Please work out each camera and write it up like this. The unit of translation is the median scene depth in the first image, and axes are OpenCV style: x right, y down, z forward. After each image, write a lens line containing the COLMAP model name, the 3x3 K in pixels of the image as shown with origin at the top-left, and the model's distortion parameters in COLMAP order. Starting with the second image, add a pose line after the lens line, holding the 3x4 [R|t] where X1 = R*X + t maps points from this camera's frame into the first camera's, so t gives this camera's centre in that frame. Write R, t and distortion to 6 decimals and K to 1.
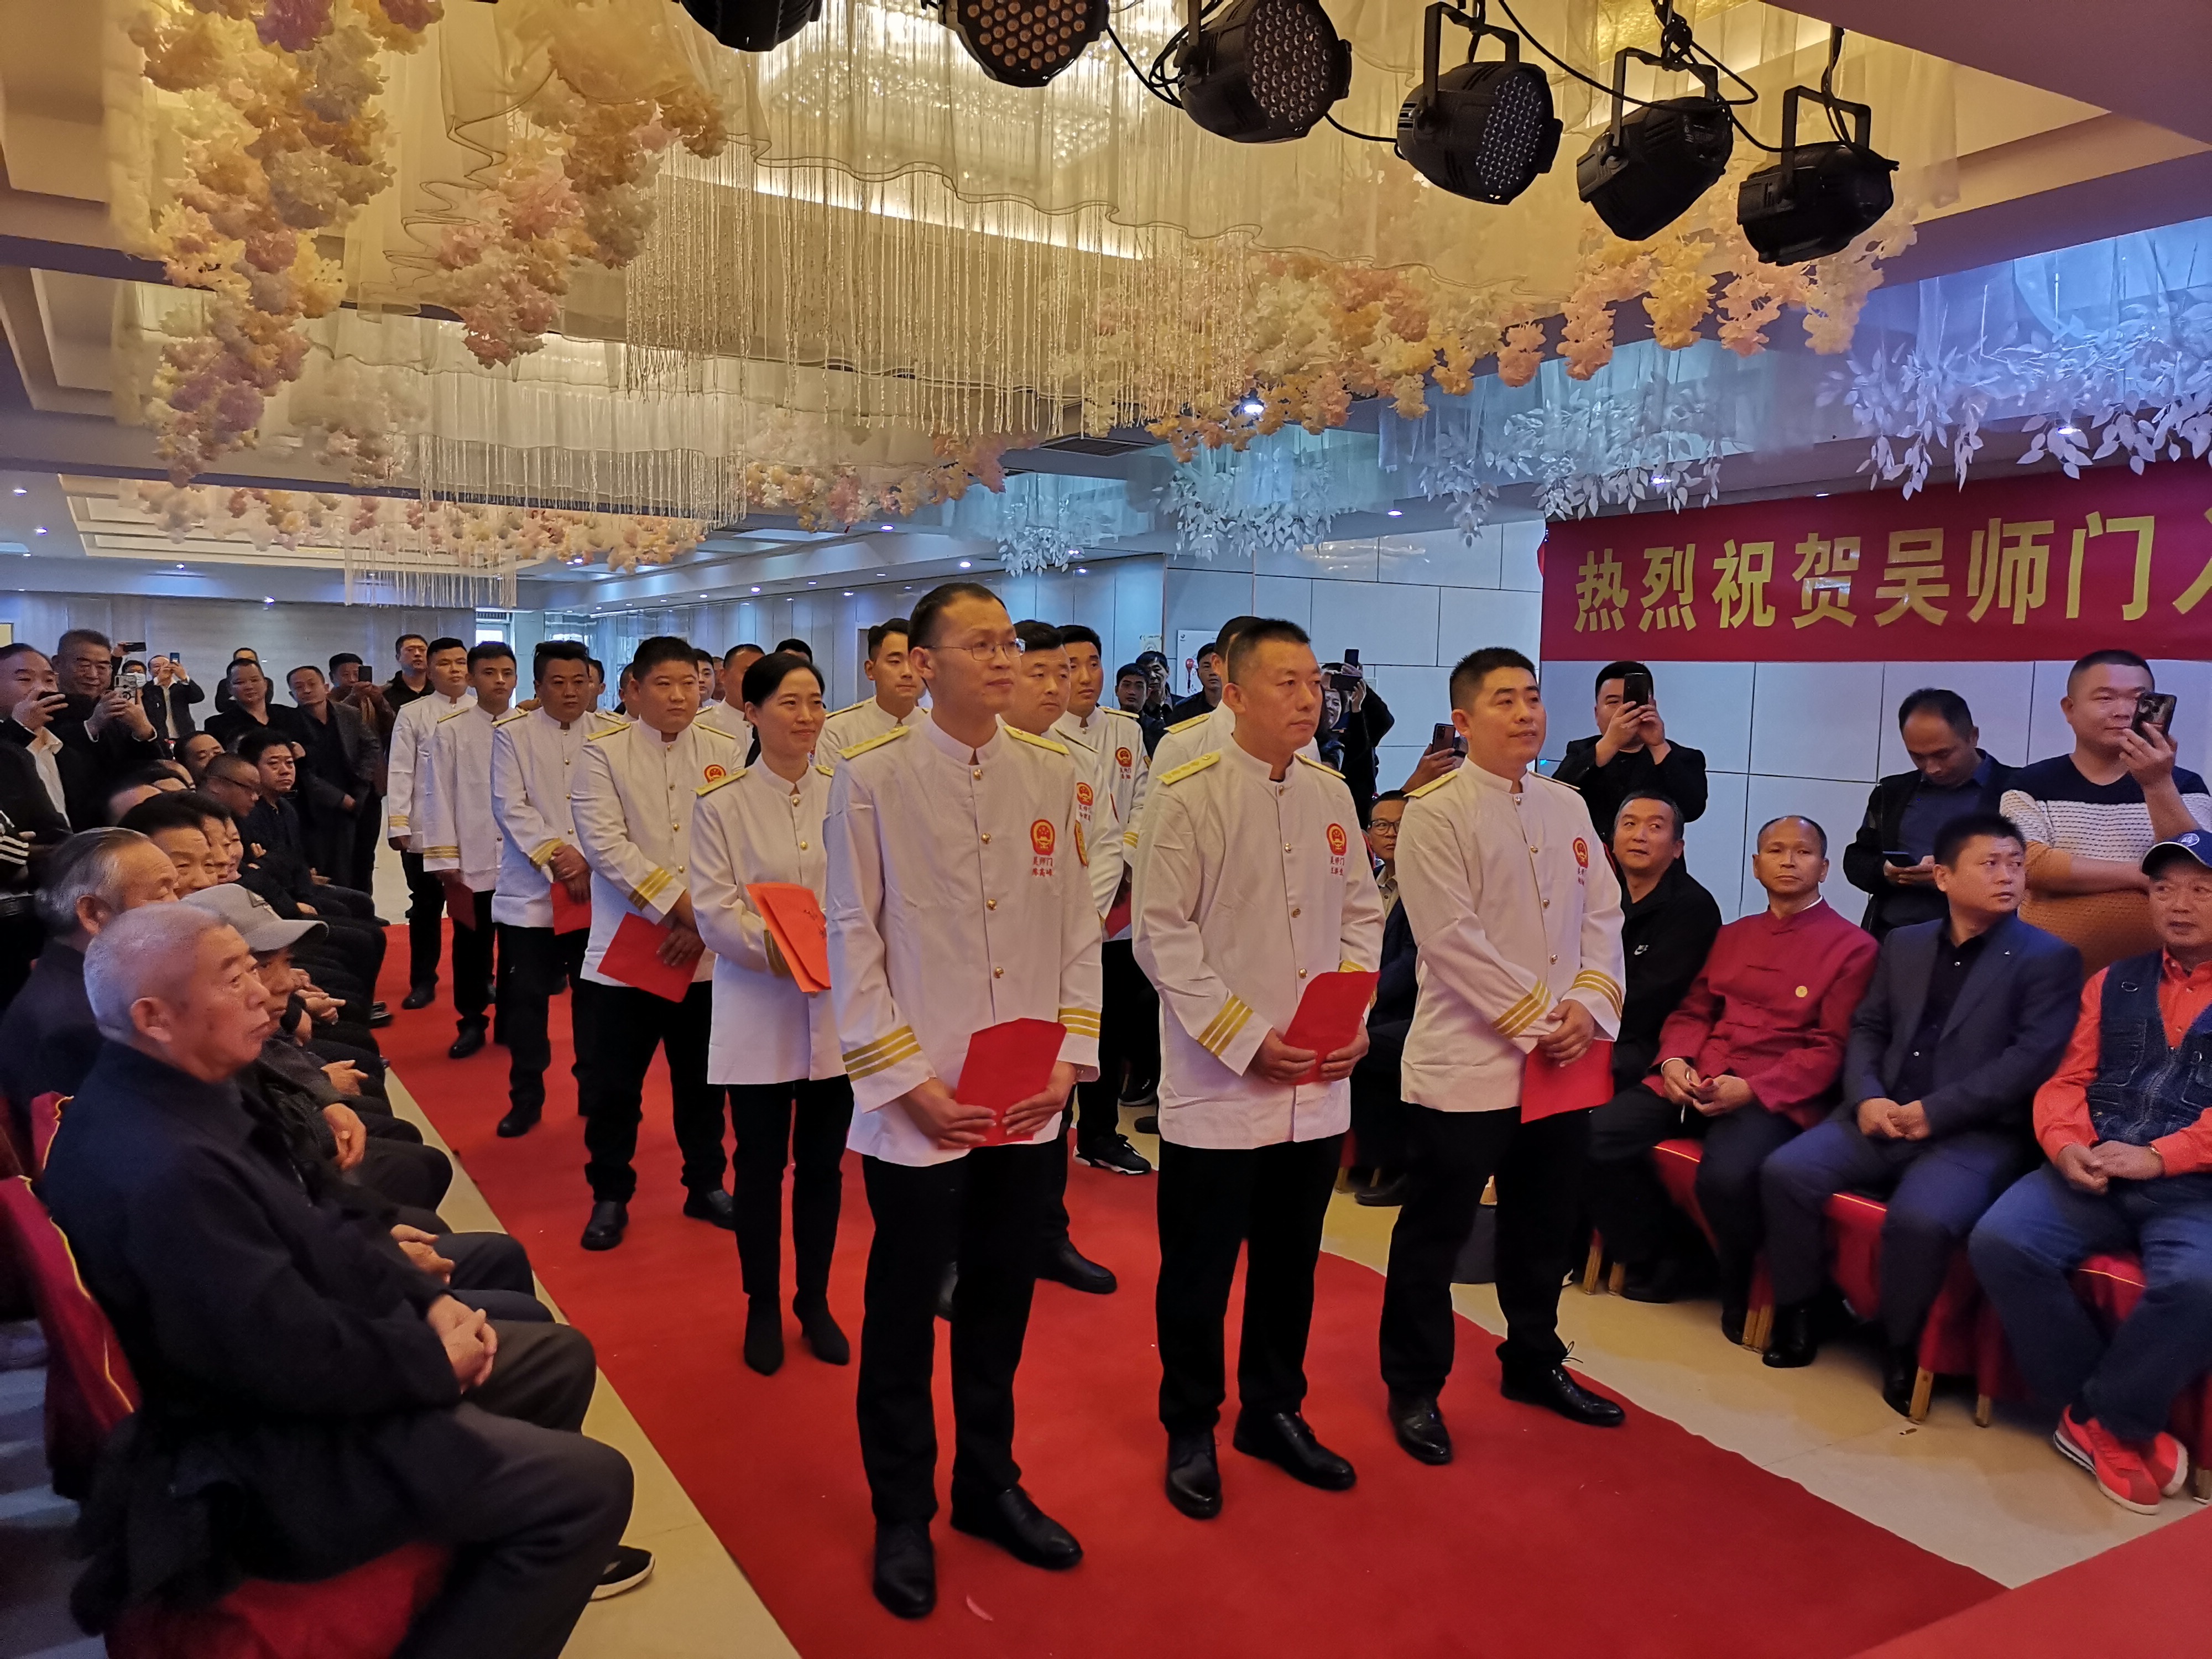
lens RADIAL K [[1653.7, 0, 1110.6], [0, 1653.7, 828.8], [0, 0, 1]] dist [0.035733, -0.011334]
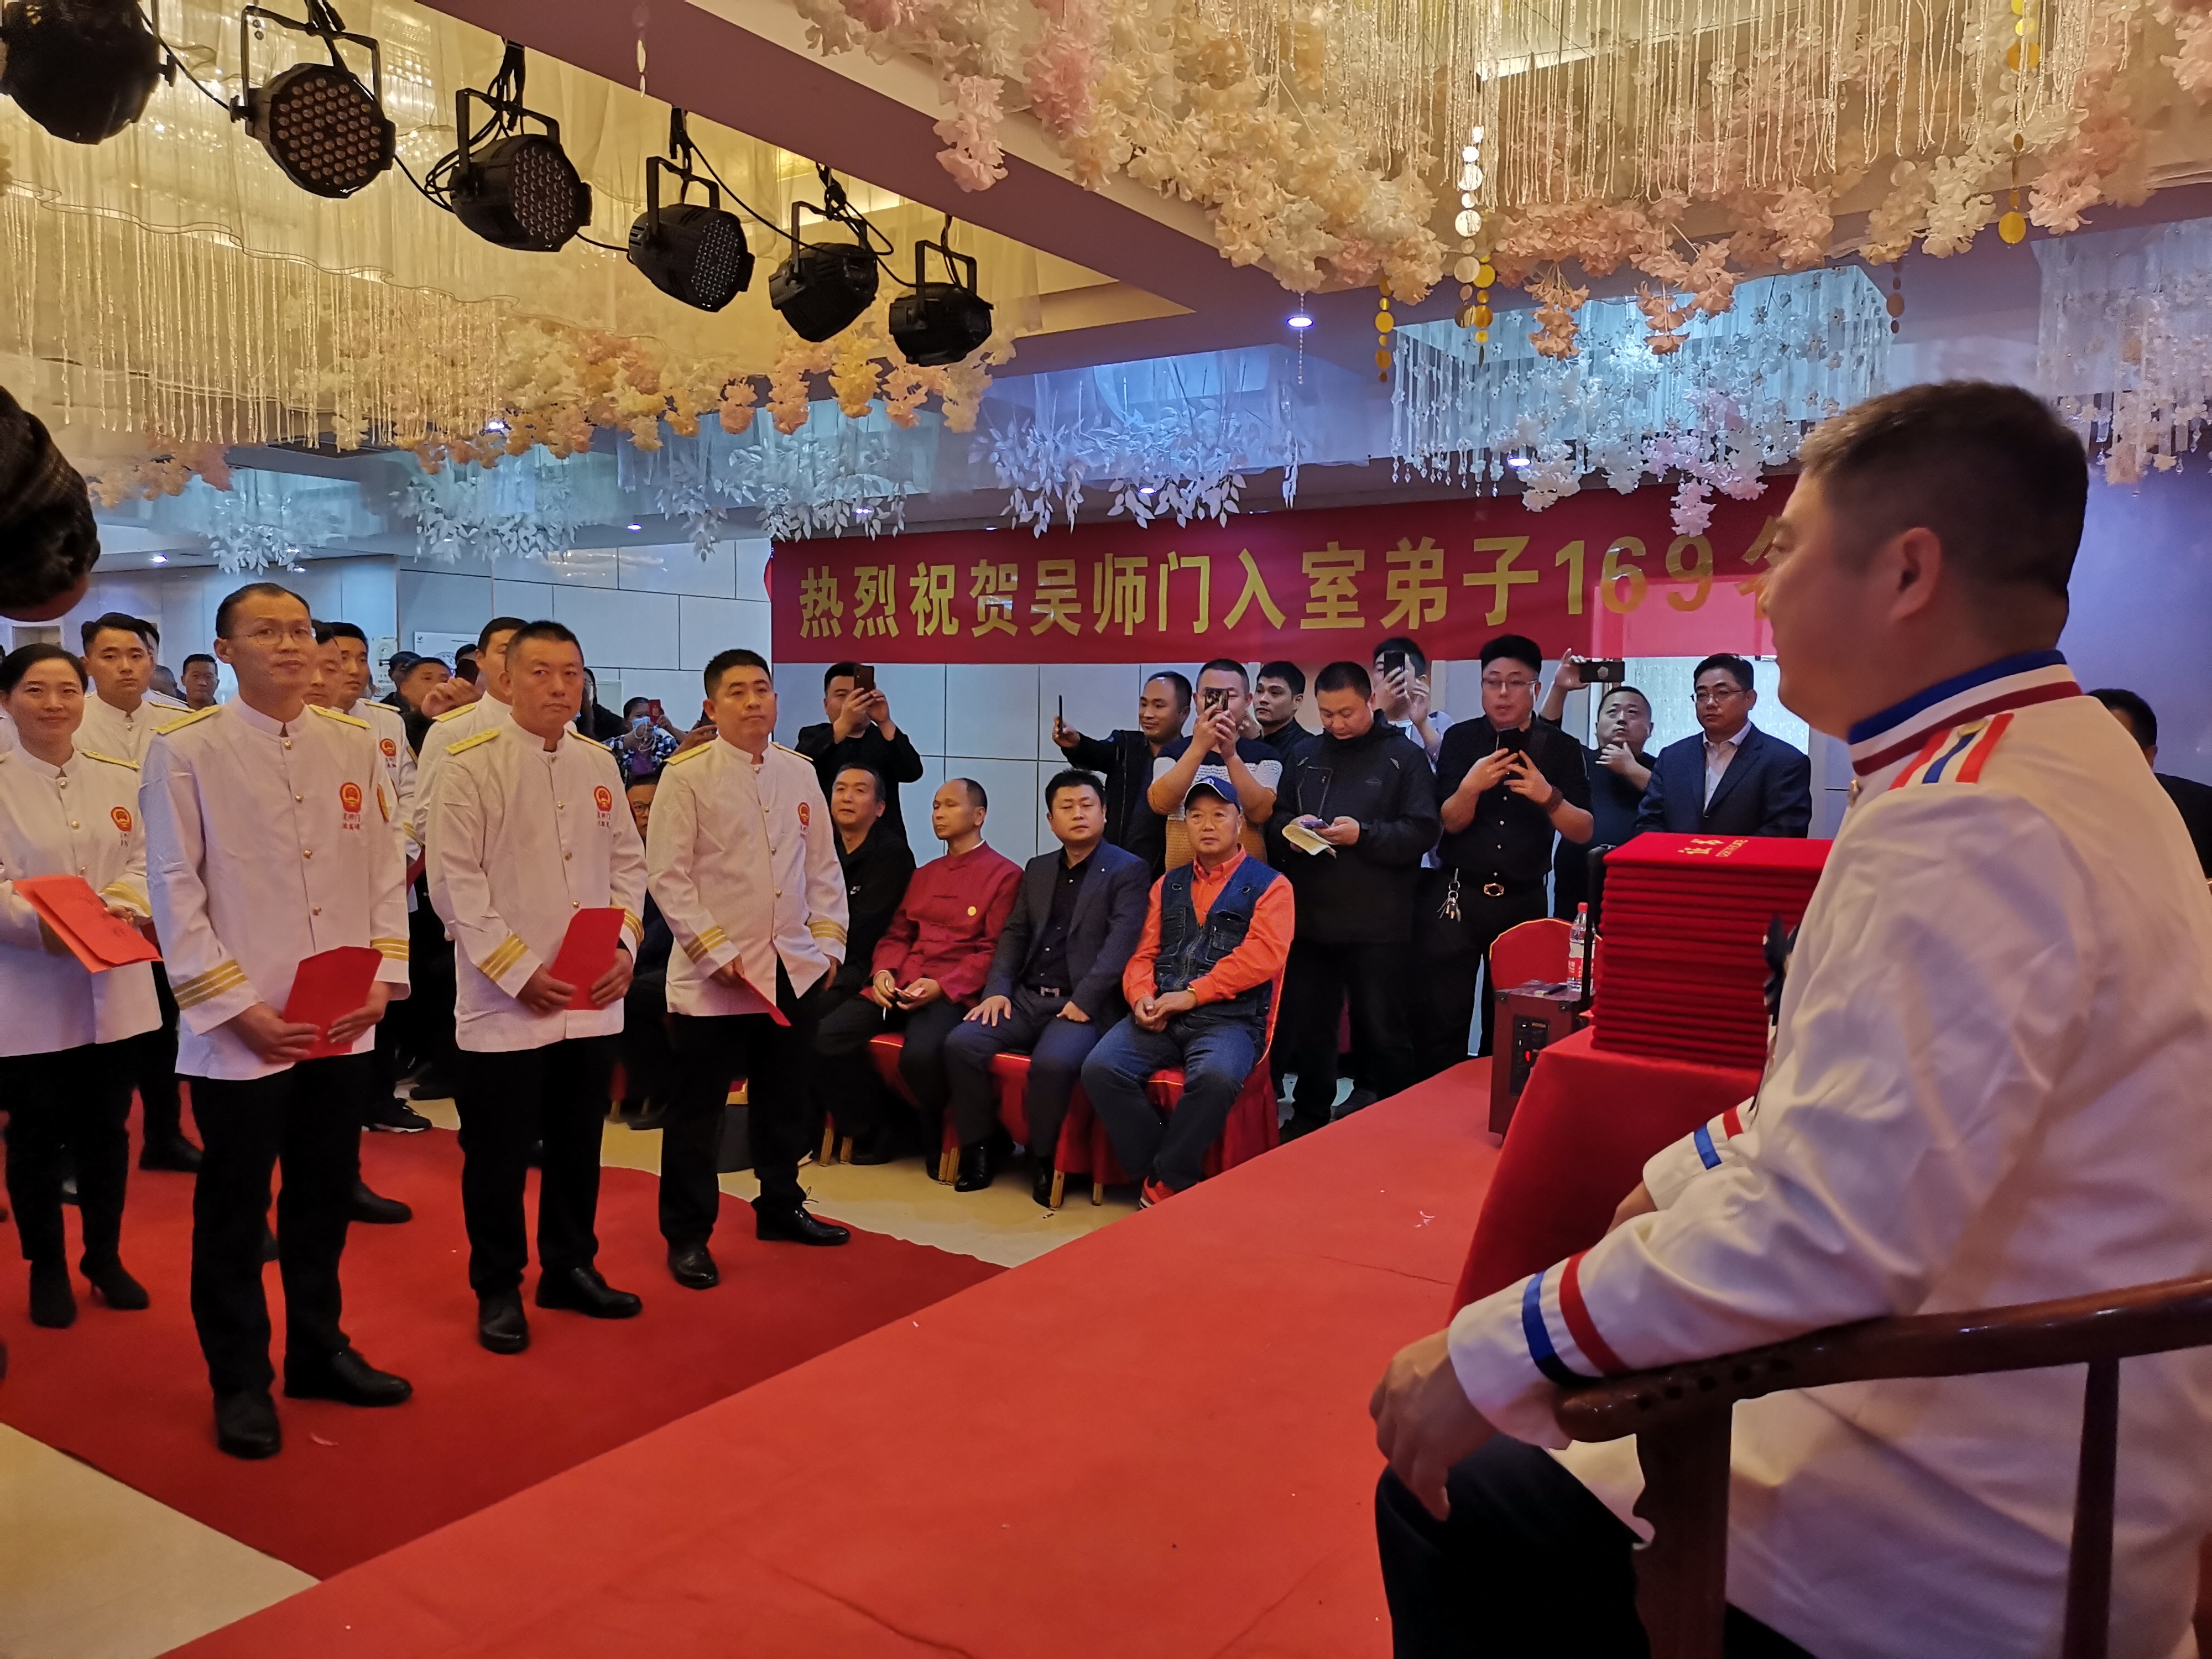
lens RADIAL K [[1653.7, 0, 1105.4], [0, 1653.7, 832.0], [0, 0, 1]] dist [0.035733, -0.011334]
pose [[0.902913, -0.040763, 0.427886, -0.045366], [0.042334, 0.999086, 0.005846, 0.032075], [-0.427733, 0.012836, 0.903814, -0.223277]]
